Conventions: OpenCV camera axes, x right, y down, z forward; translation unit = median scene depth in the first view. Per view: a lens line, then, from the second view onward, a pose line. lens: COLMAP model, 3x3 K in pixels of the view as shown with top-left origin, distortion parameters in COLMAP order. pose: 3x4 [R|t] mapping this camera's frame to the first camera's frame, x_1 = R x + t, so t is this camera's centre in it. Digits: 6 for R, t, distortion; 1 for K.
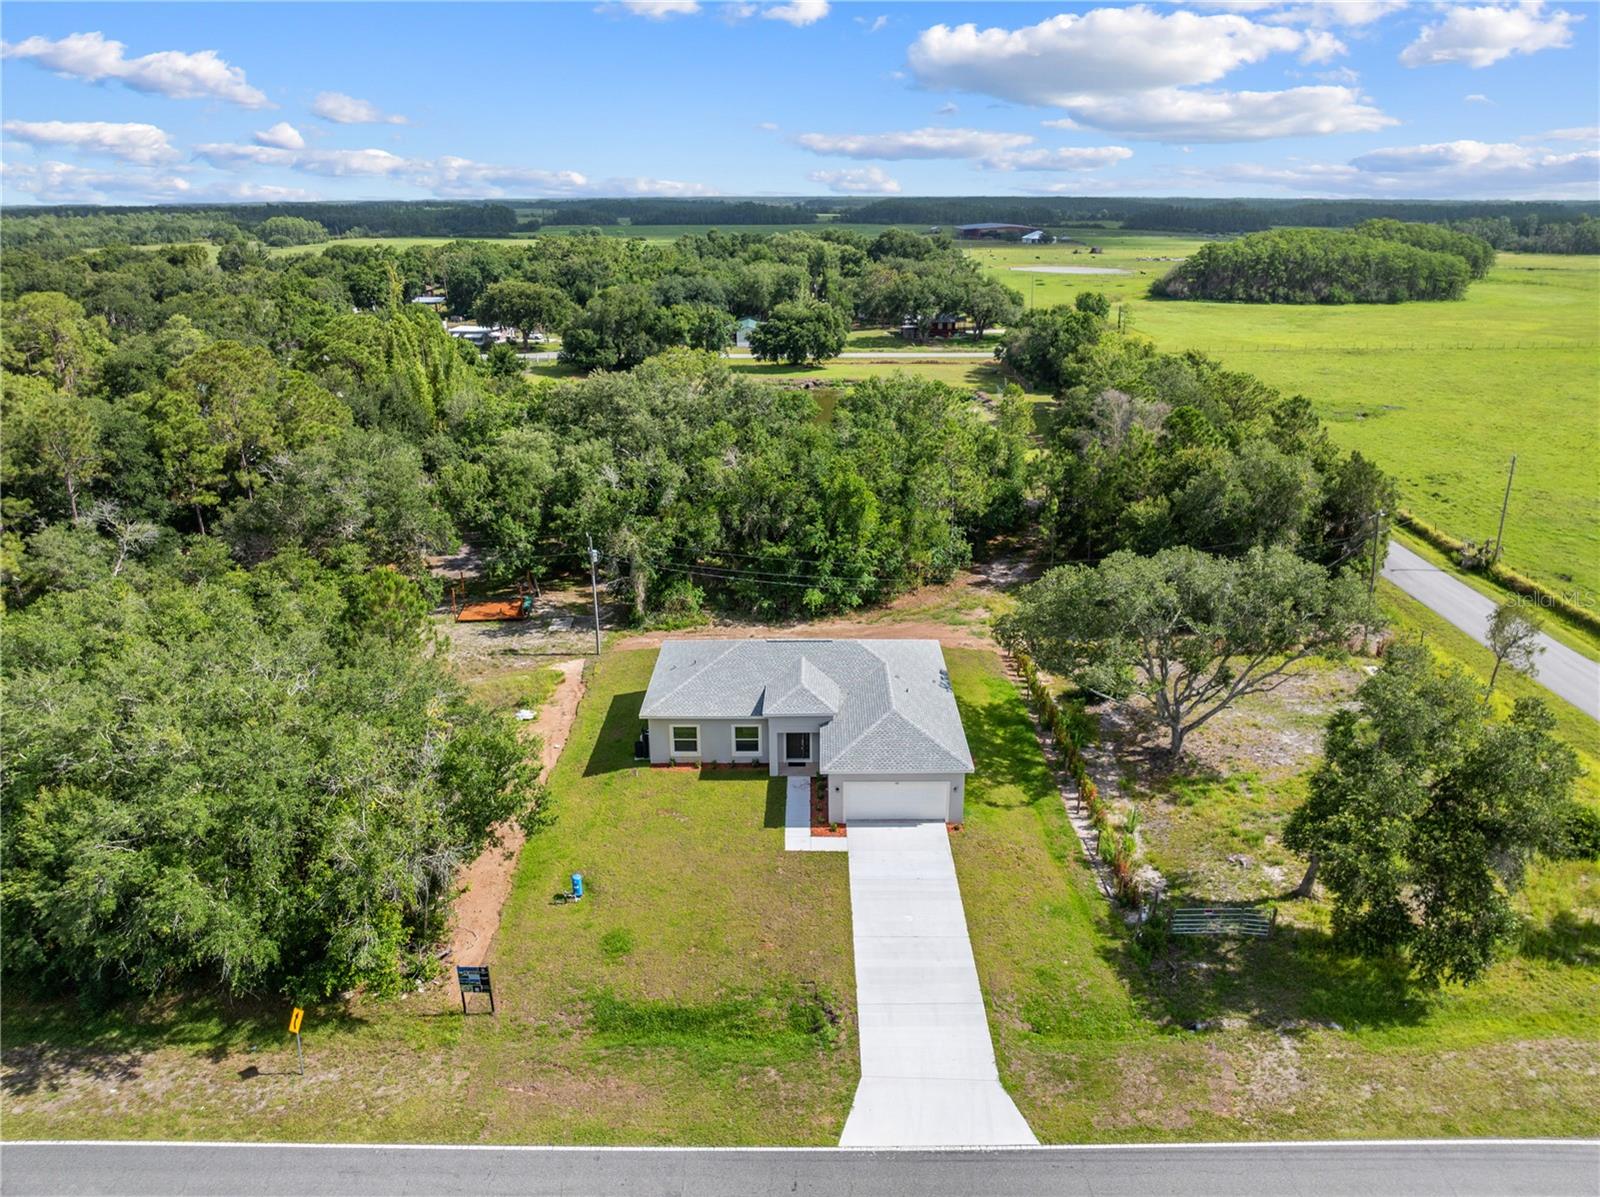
lens RADIAL K [[1126.1, 0, 807.6], [0, 1126.1, 594.1], [0, 0, 1]] dist [-0.036857, 0.006399]
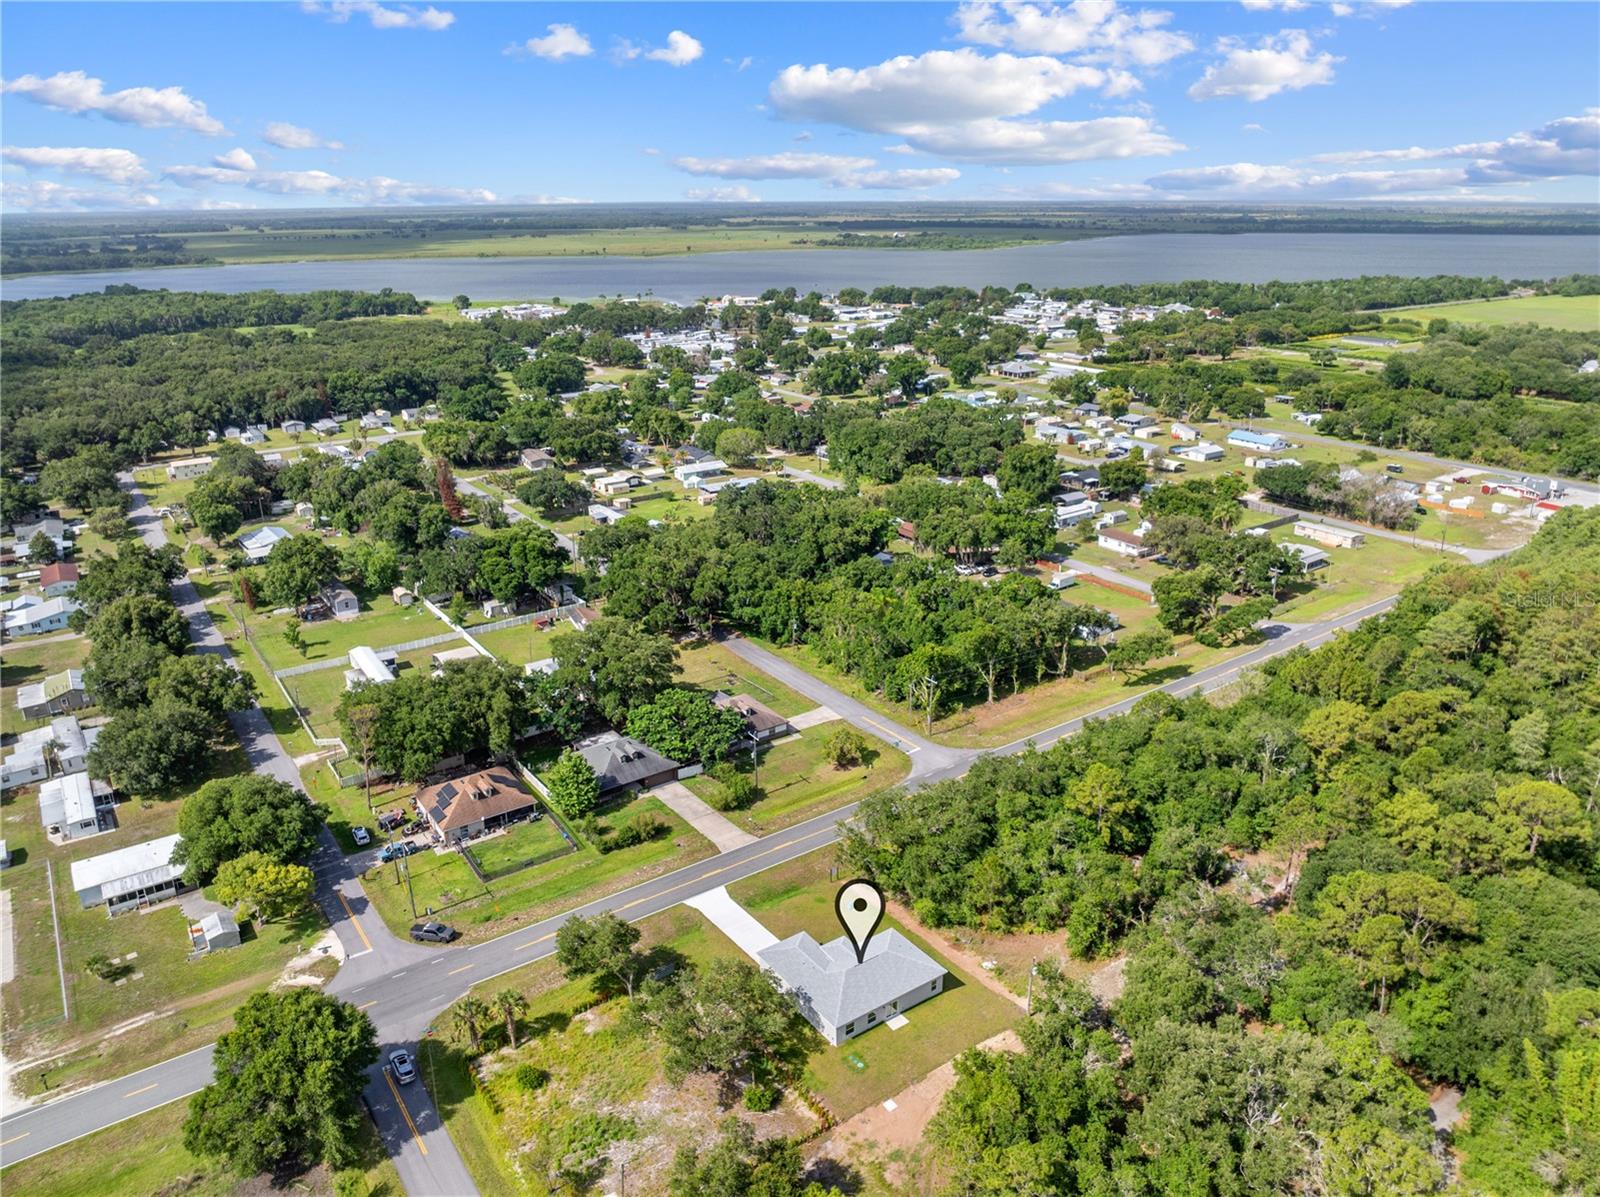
lens RADIAL K [[1131.3, 0, 807.0], [0, 1131.3, 594.1], [0, 0, 1]] dist [-0.007203, -0.044090]
pose [[-0.813055, 0.205479, -0.544720, 1.163300], [-0.185770, 0.795166, 0.577235, -1.810743], [0.551753, 0.570516, -0.608342, 1.945268]]
